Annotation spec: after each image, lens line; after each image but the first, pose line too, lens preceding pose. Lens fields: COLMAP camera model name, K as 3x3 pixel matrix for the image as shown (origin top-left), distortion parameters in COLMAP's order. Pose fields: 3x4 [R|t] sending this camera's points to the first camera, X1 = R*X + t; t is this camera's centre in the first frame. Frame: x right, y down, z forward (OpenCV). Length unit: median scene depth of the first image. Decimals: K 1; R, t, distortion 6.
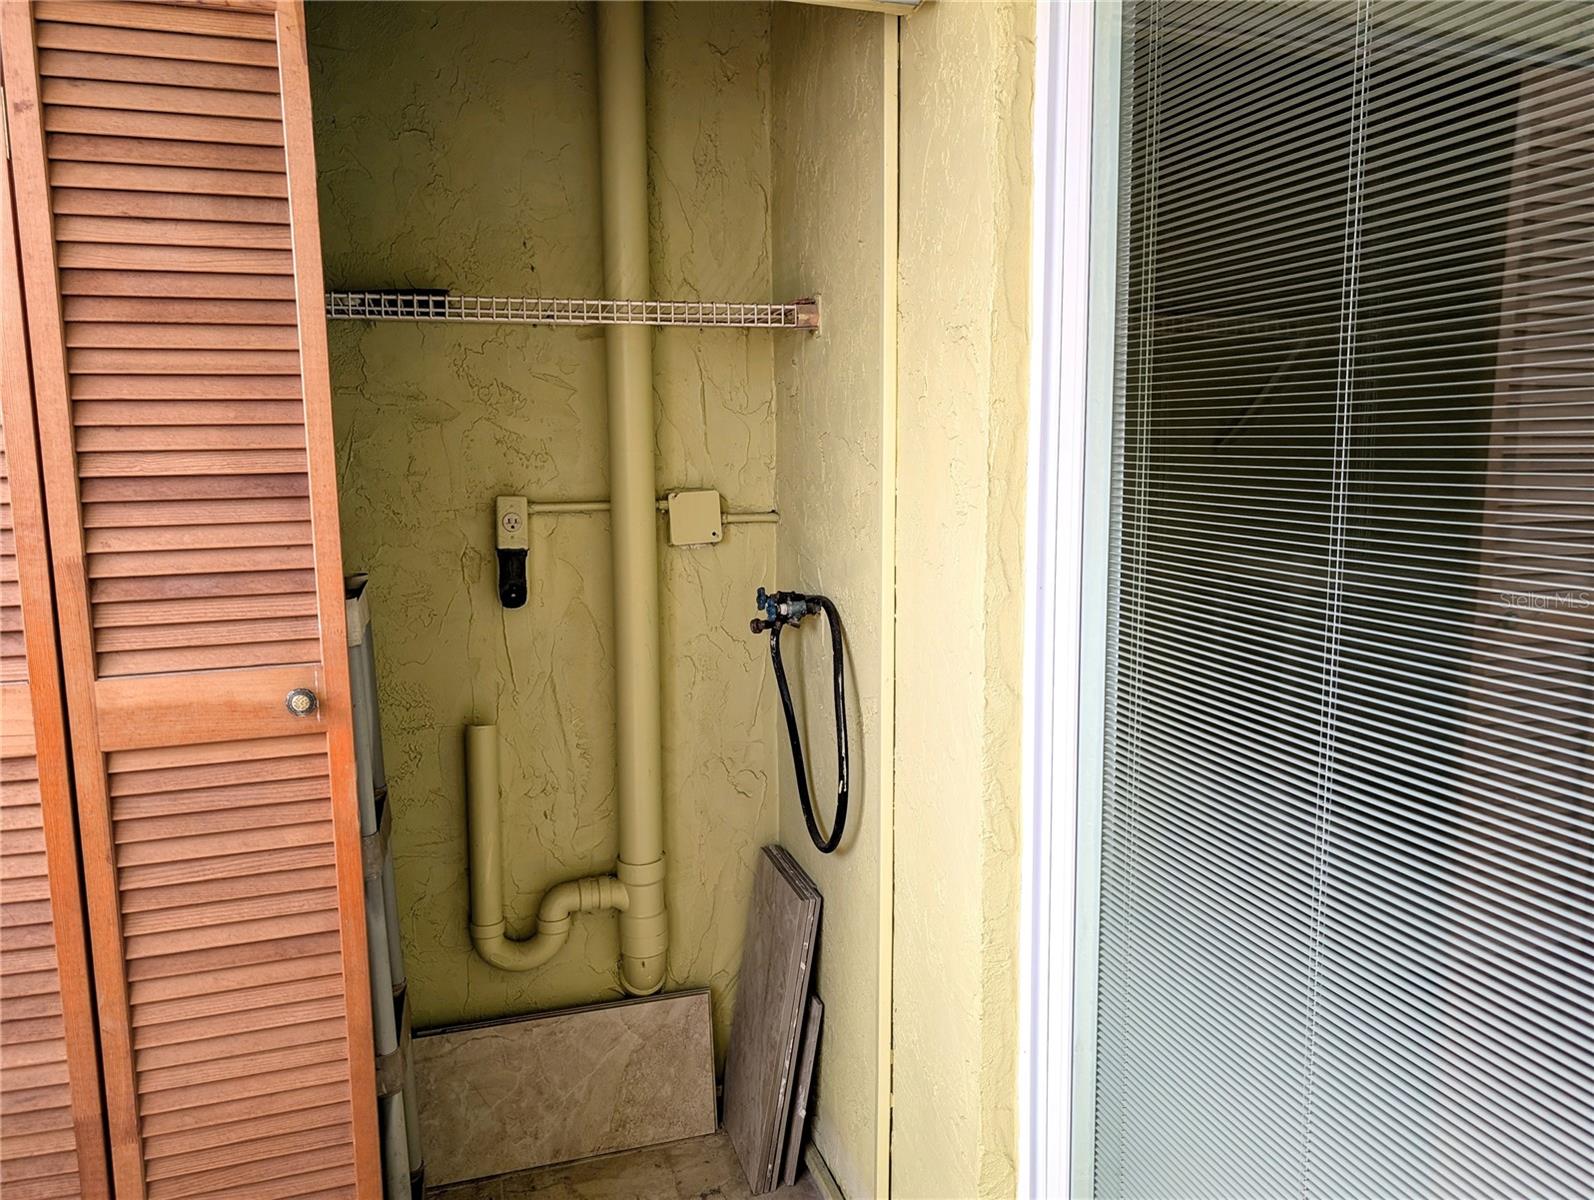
lens RADIAL K [[1139.8, 0, 792.3], [0, 1139.8, 594.8], [0, 0, 1]] dist [-0.001224, -0.001595]
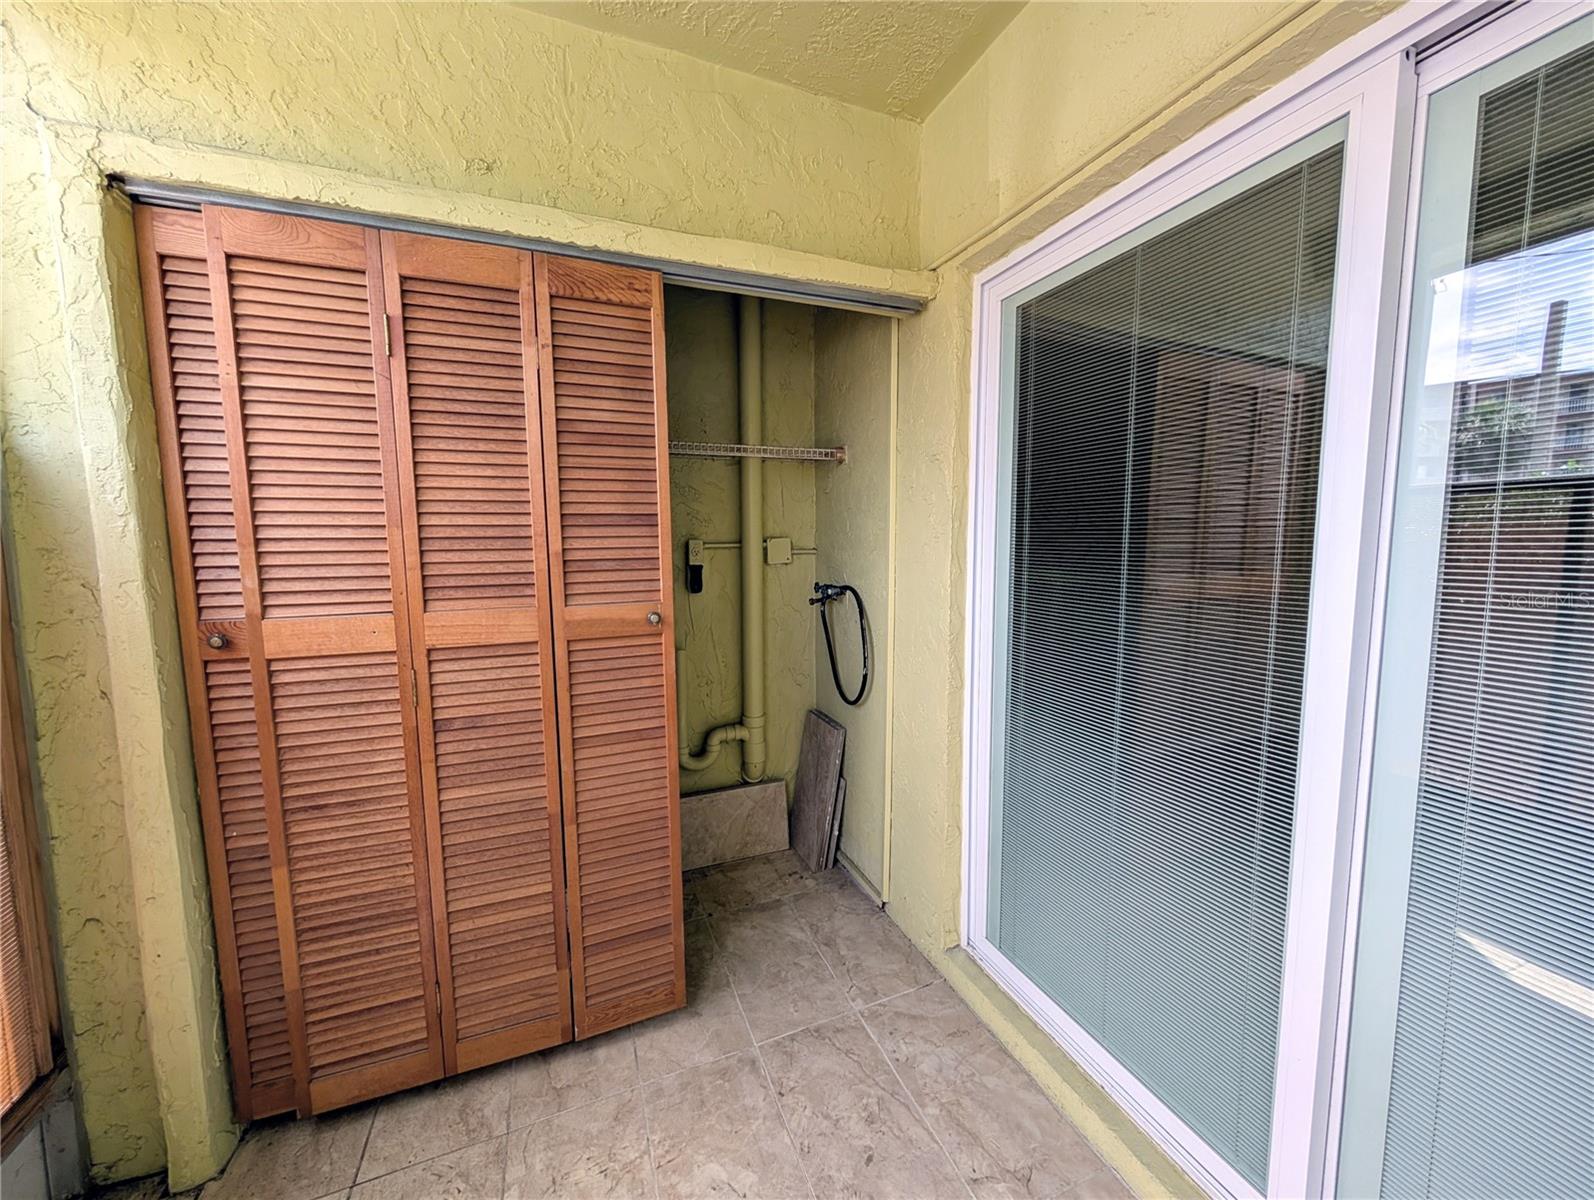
lens RADIAL K [[596.4, 0, 797.9], [0, 596.4, 600.9], [0, 0, 1]] dist [-0.009643, 0.000649]
pose [[0.996645, -0.005936, 0.081627, -0.159695], [0.008110, 0.999620, -0.026329, 0.059636], [-0.081440, 0.026902, 0.996315, -0.105700]]
